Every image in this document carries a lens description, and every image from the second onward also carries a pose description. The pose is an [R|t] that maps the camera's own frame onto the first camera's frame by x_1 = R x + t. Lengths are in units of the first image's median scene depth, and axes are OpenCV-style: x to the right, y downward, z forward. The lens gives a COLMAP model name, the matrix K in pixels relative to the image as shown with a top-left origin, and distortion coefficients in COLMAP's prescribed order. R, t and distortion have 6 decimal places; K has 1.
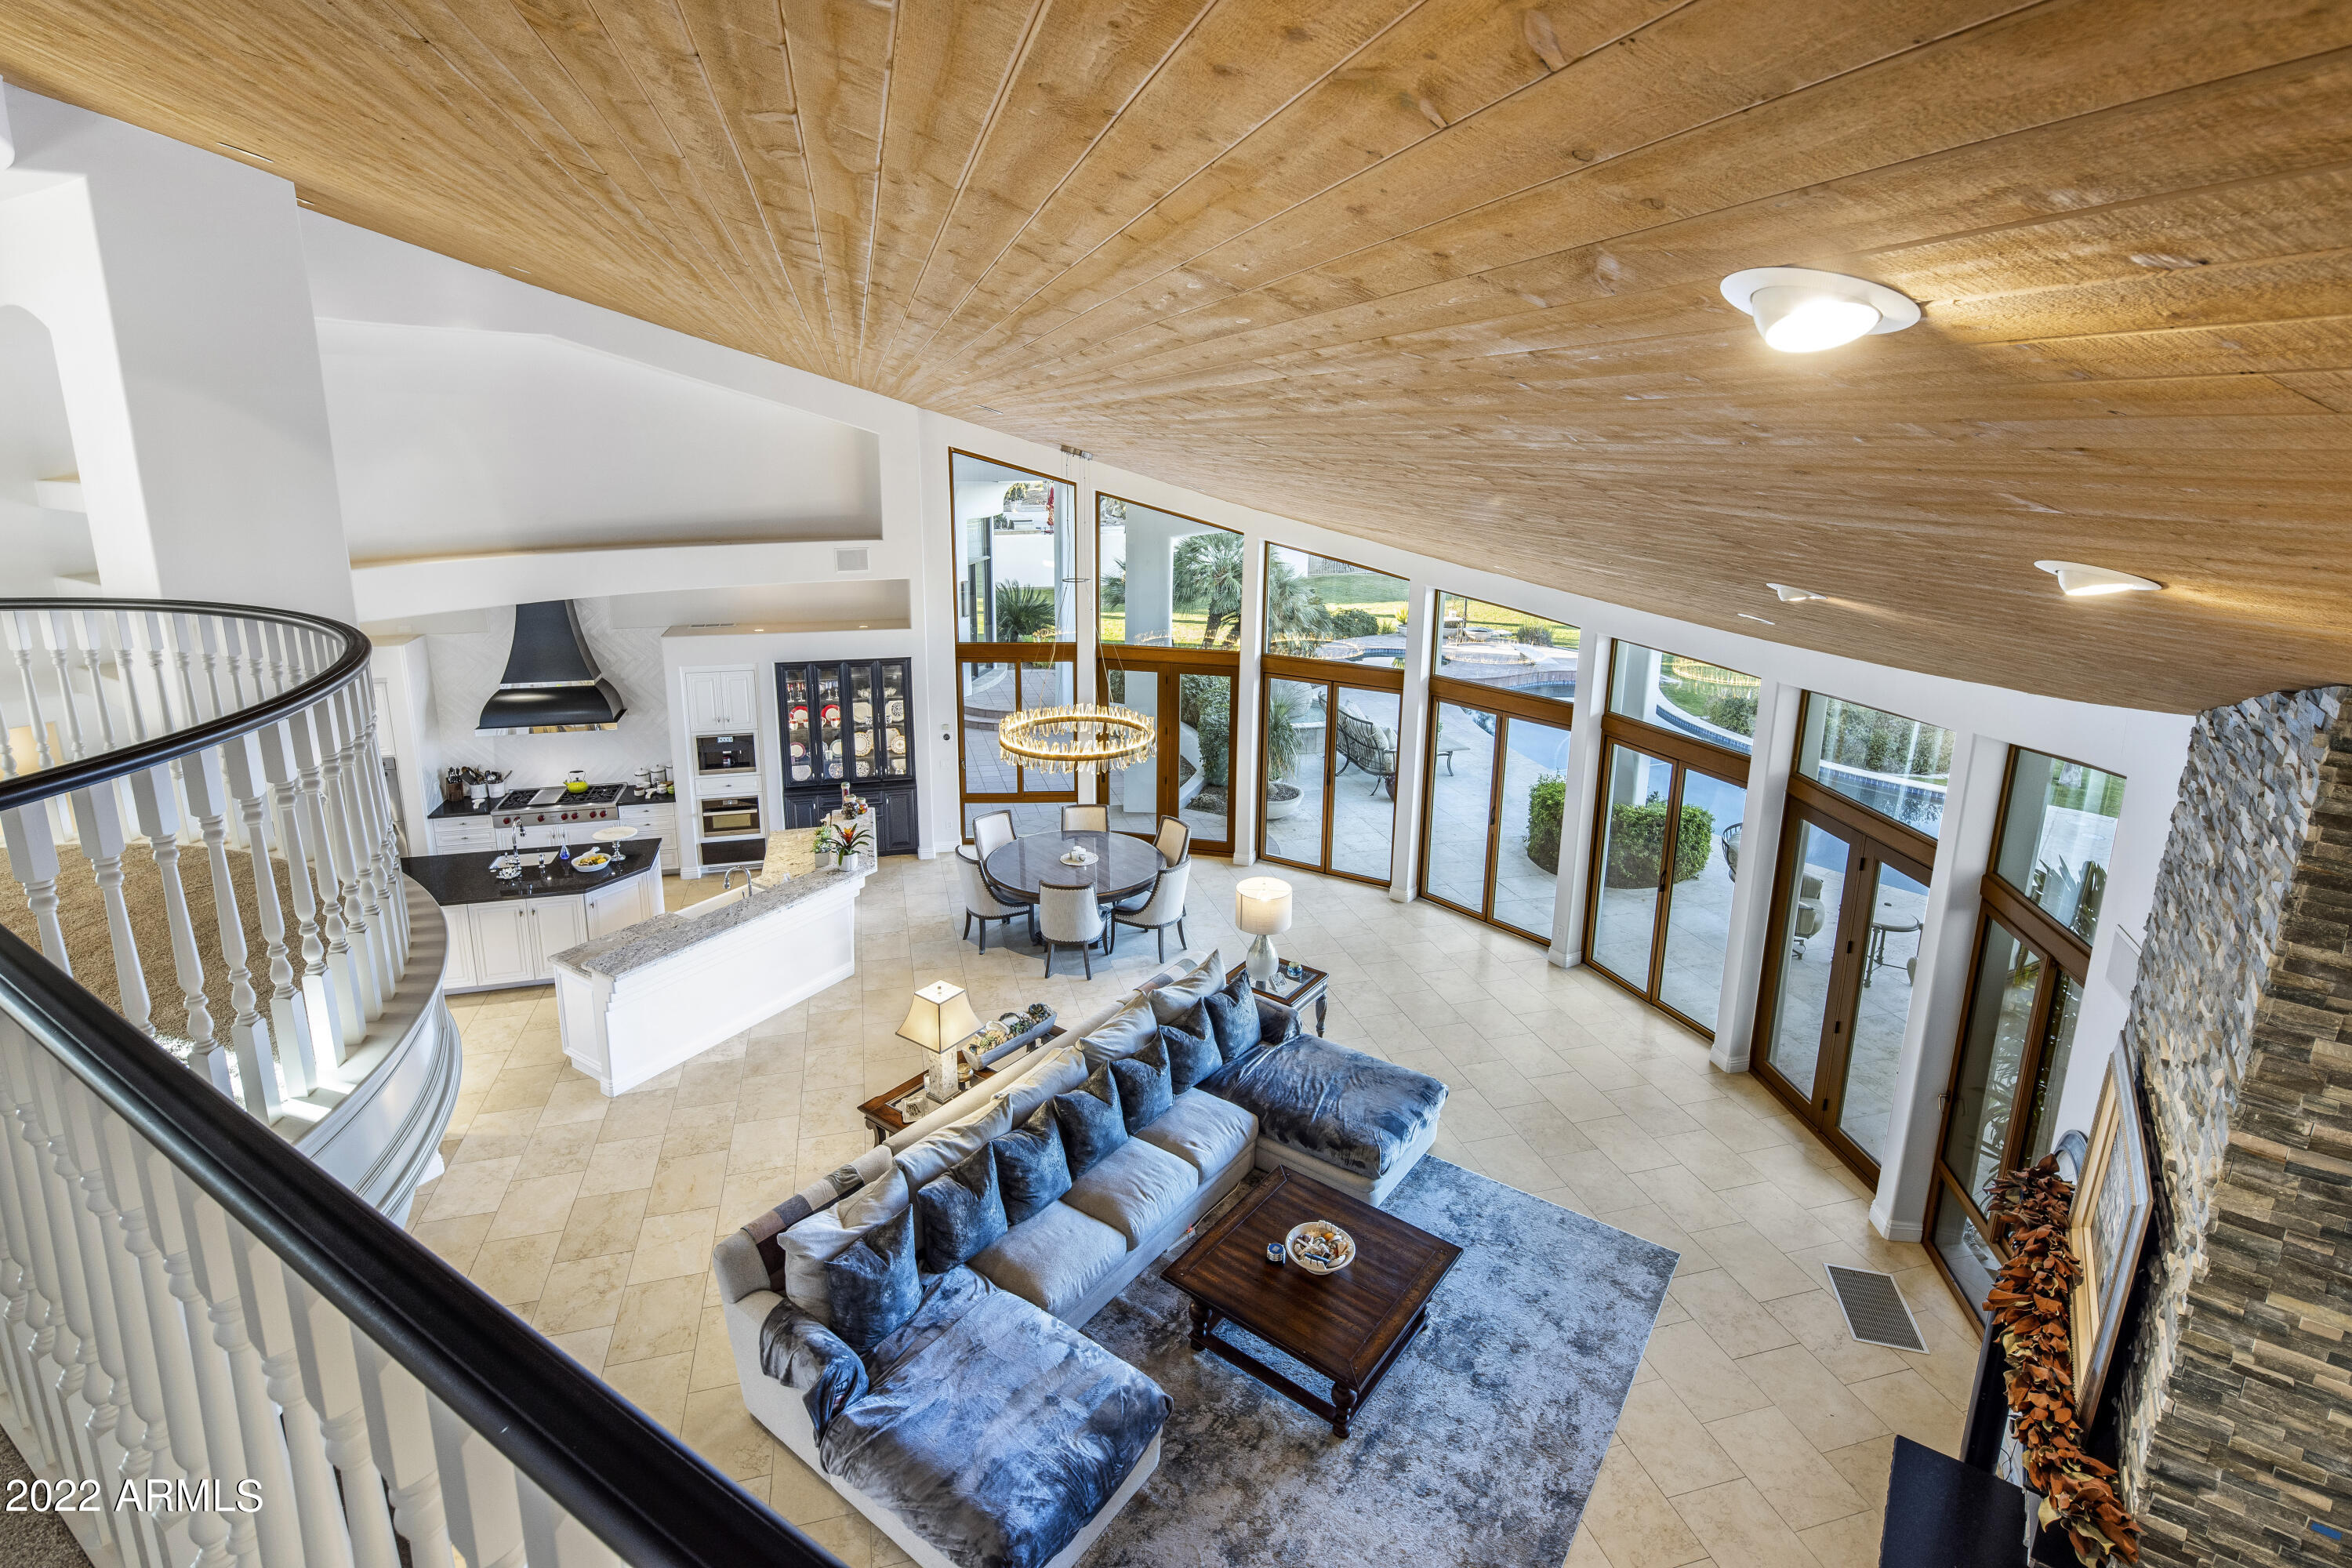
lens RADIAL K [[1119.9, 0, 1178.2], [0, 1119.9, 739.9], [0, 0, 1]] dist [-0.000307, -0.000176]
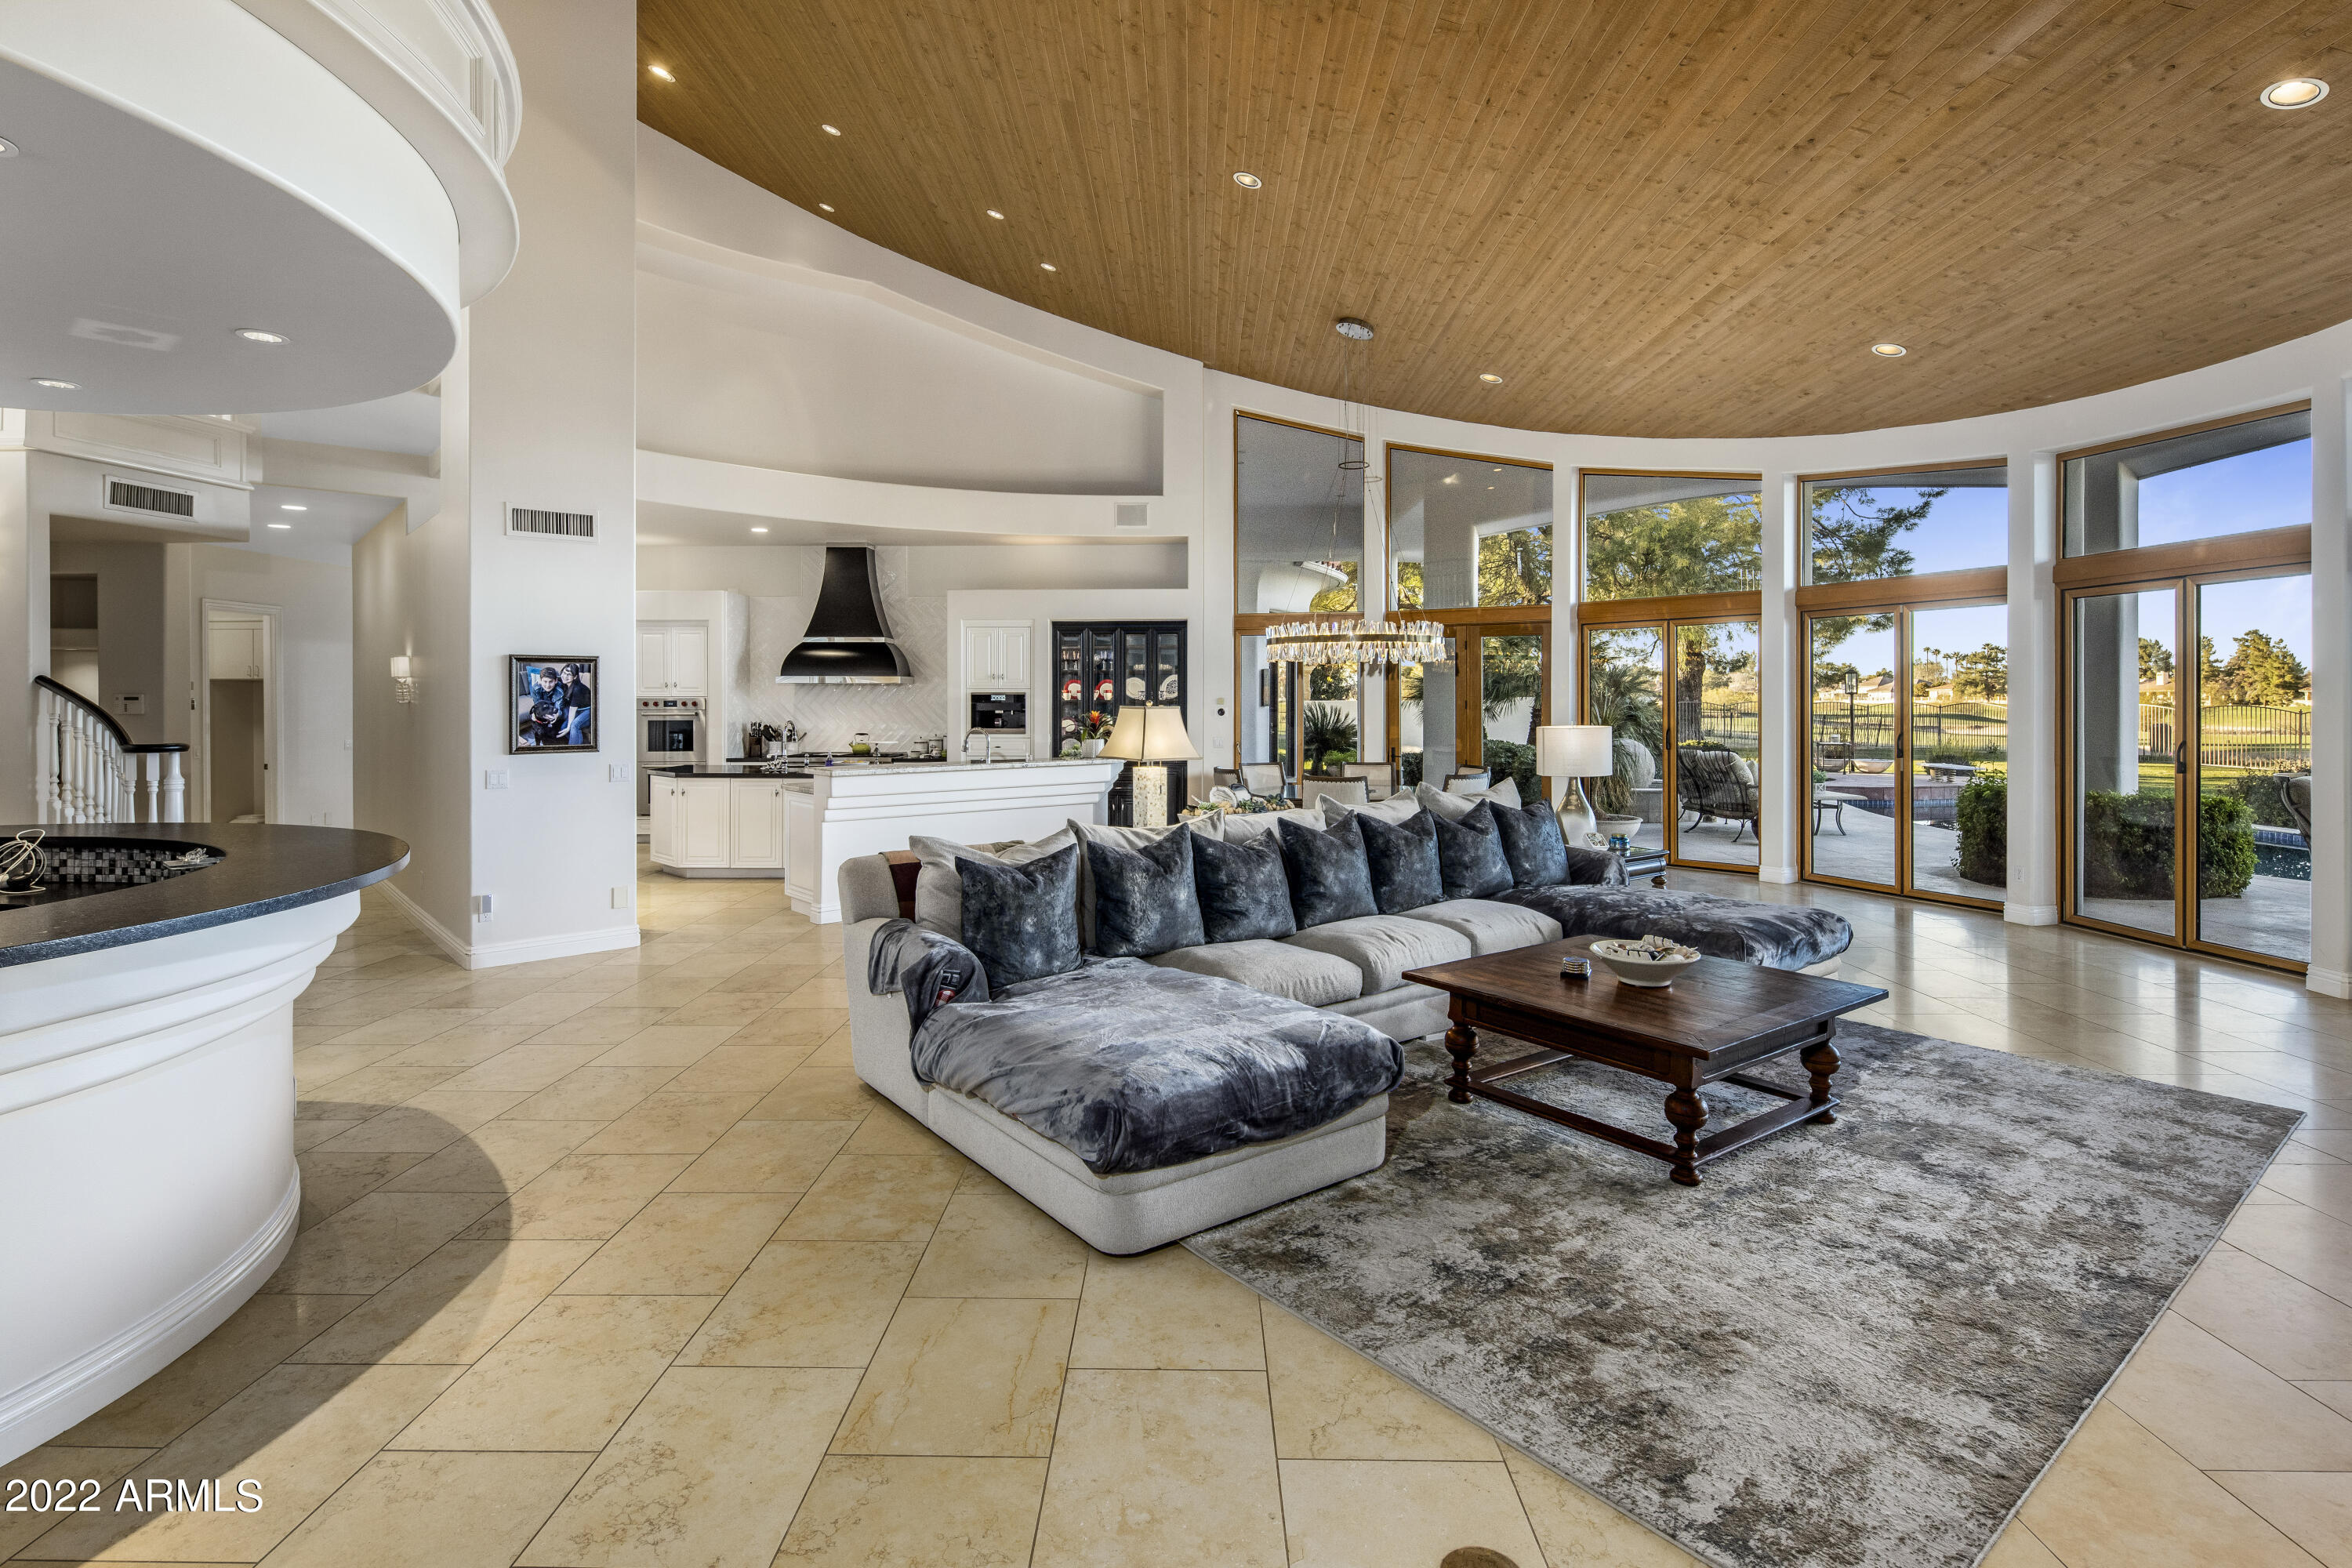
lens RADIAL K [[1136.1, 0, 1171.0], [0, 1136.1, 744.4], [0, 0, 1]] dist [-0.001150, -0.000515]
pose [[0.957112, -0.012741, -0.289439, 0.028609], [-0.054191, 0.973528, -0.222053, 0.267020], [0.284606, 0.228214, 0.931084, 0.135456]]
